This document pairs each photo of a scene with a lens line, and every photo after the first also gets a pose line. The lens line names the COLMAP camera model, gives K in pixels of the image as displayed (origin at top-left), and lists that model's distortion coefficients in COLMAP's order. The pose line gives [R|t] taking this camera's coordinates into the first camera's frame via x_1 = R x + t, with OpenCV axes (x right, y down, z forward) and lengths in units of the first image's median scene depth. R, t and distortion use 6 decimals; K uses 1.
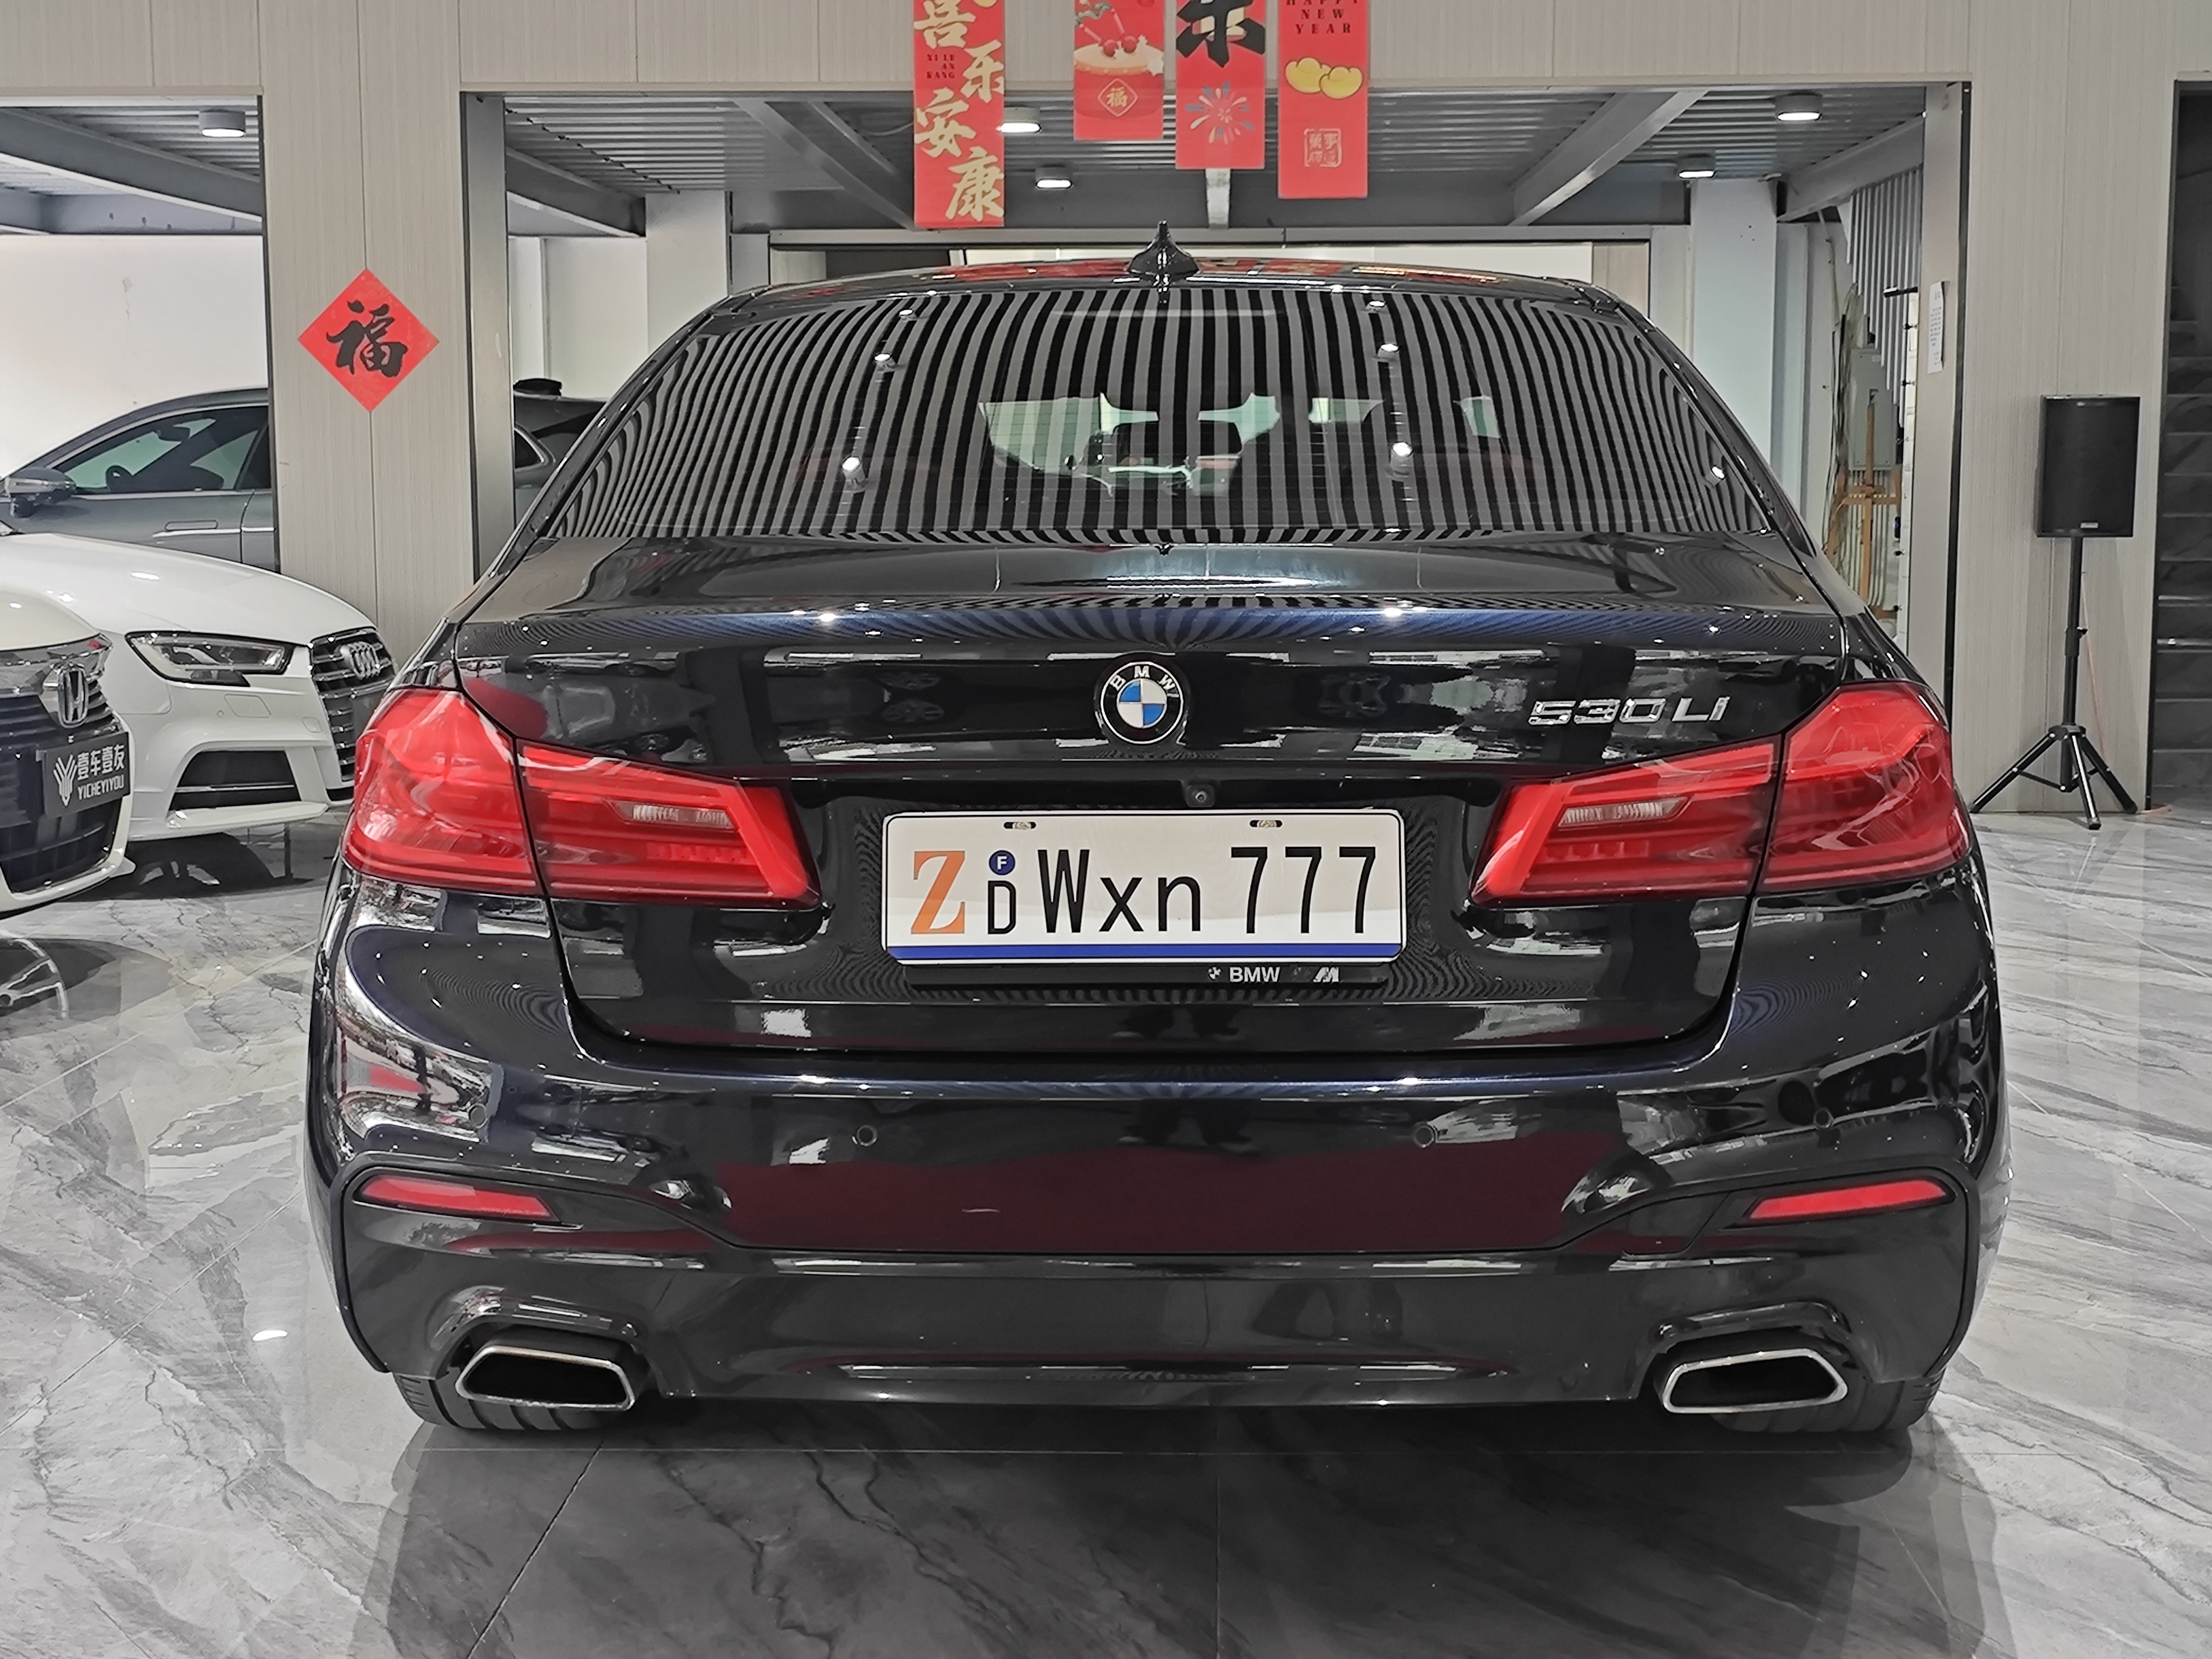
lens RADIAL K [[3036.6, 0, 1106.0], [0, 3036.6, 829.5], [0, 0, 1]] dist [-0.017901, -0.011031]
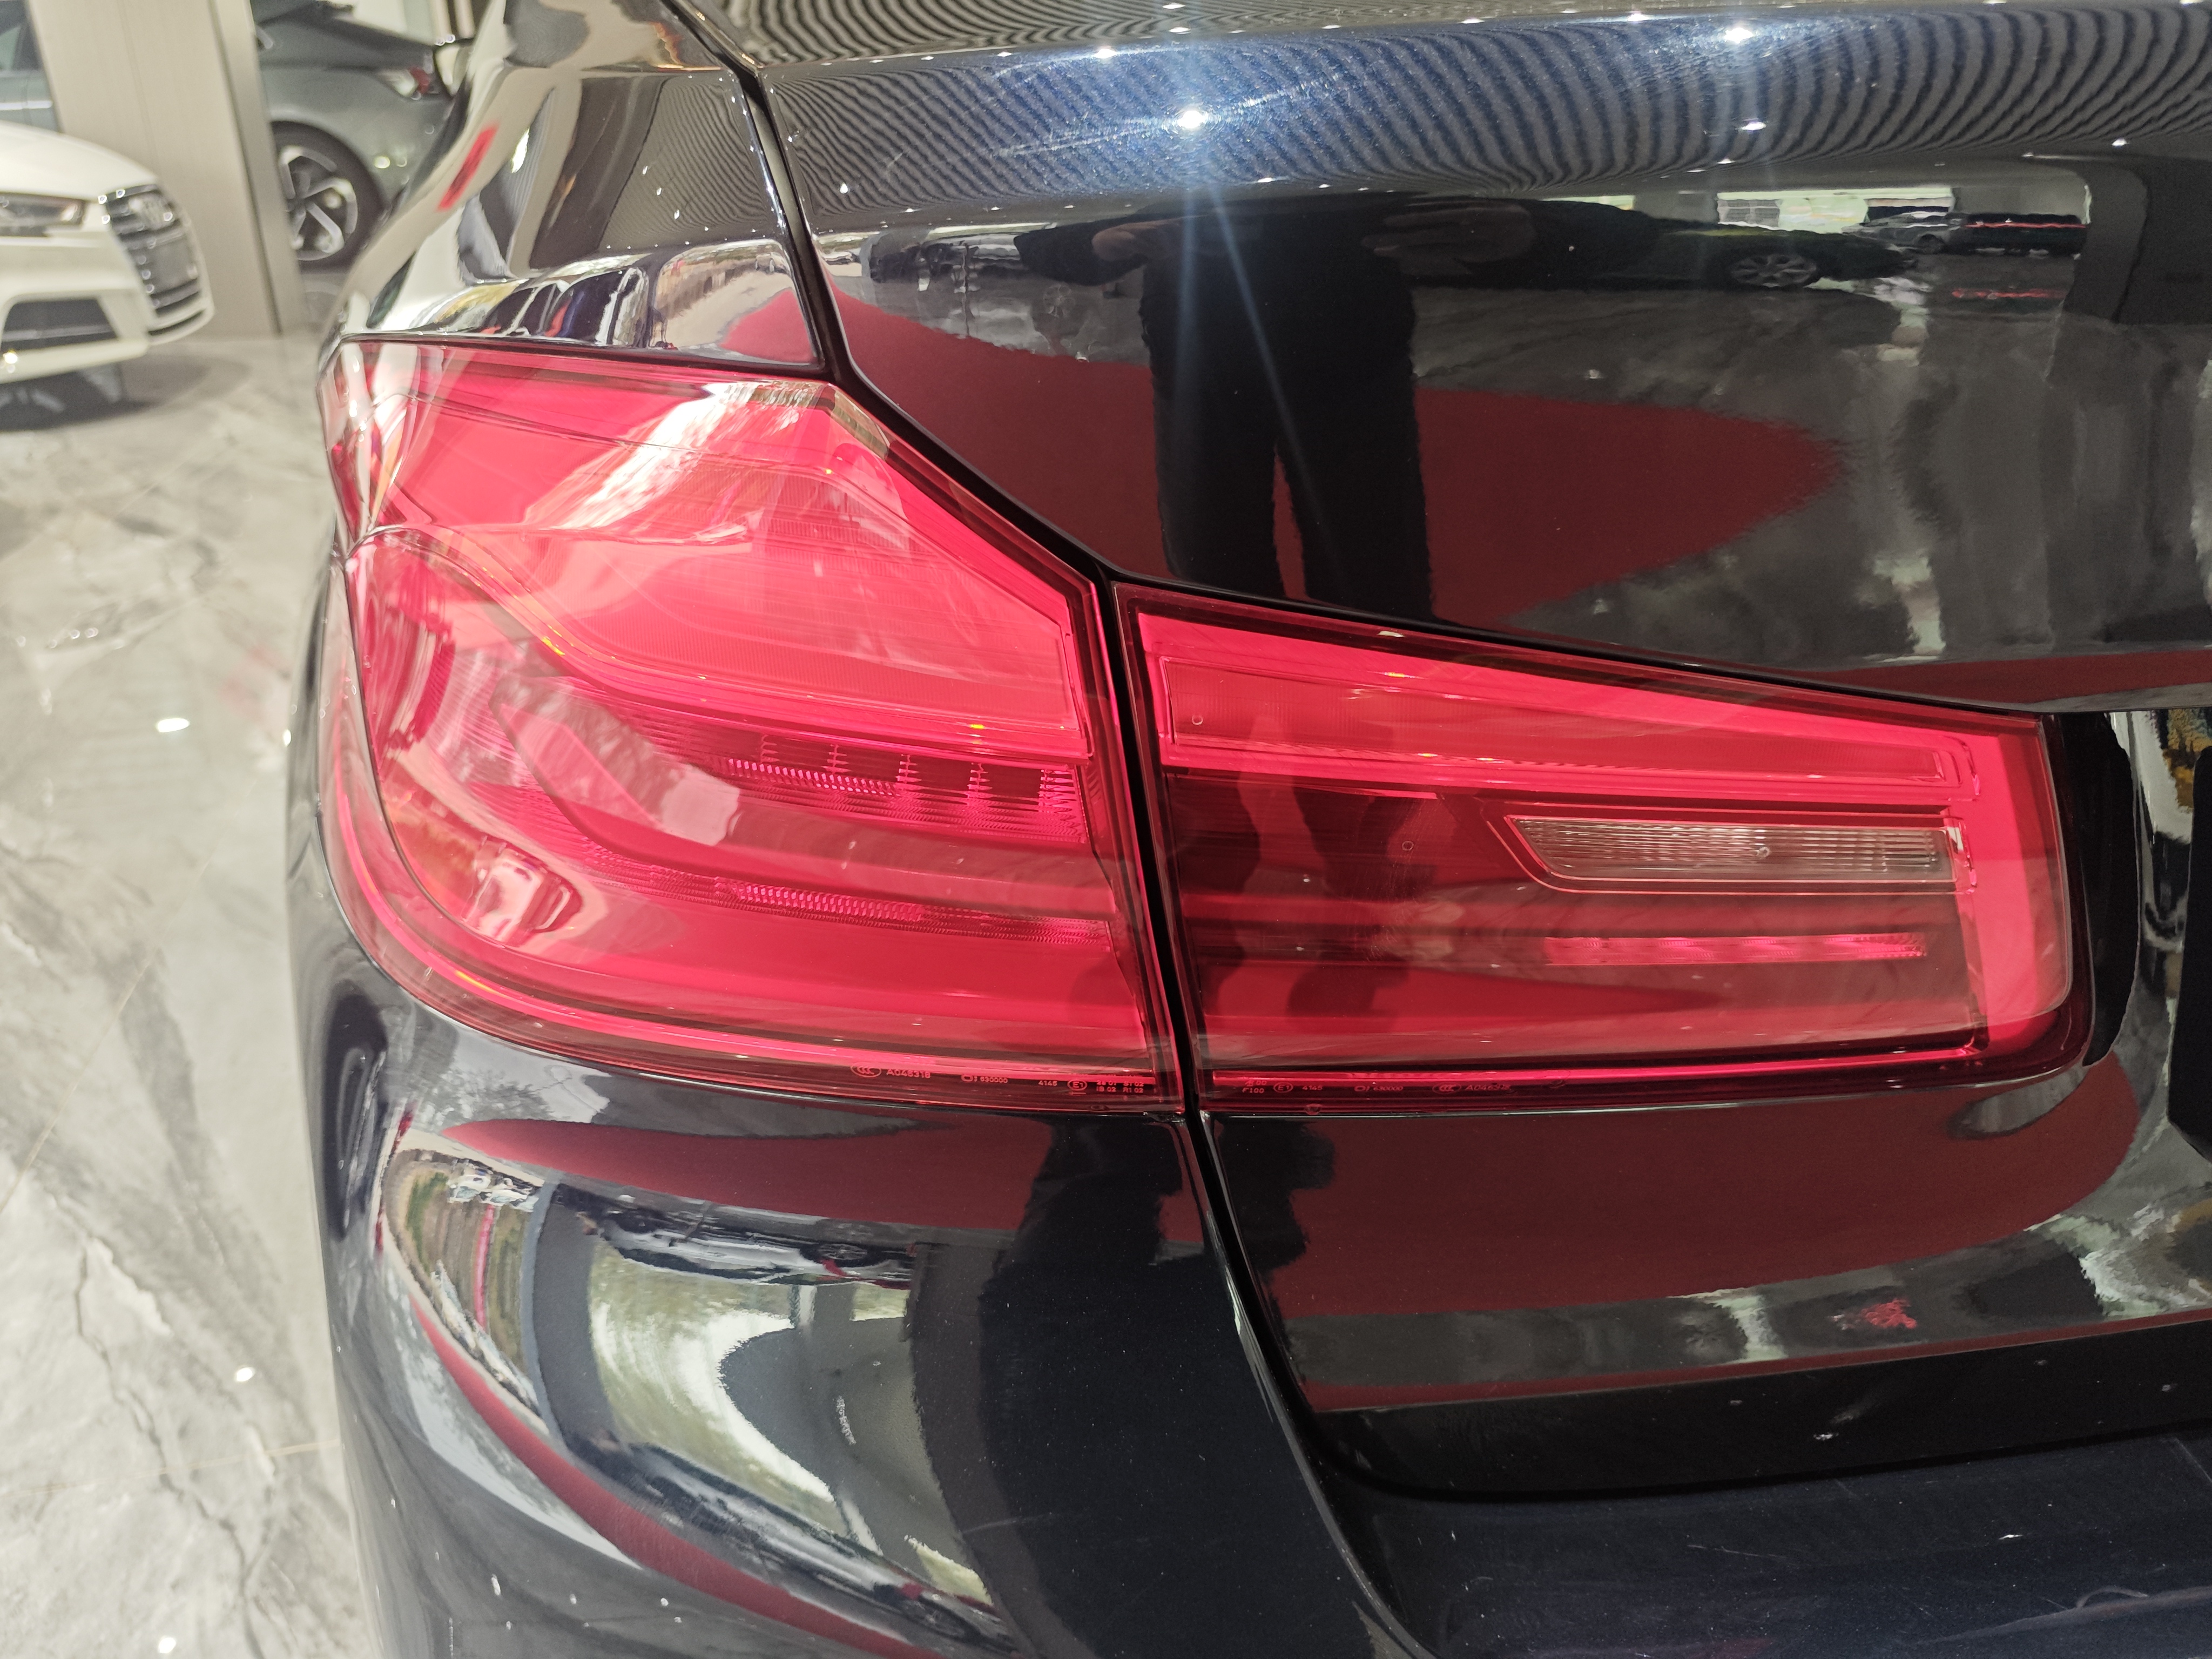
lens RADIAL K [[1610.7, 0, 1106.0], [0, 1610.7, 829.5], [0, 0, 1]] dist [0.025760, -0.042651]
pose [[0.963927, -0.106553, 0.243910, -0.112009], [0.025568, 0.949205, 0.313617, -0.025835], [-0.264937, -0.296068, 0.917689, 0.425556]]
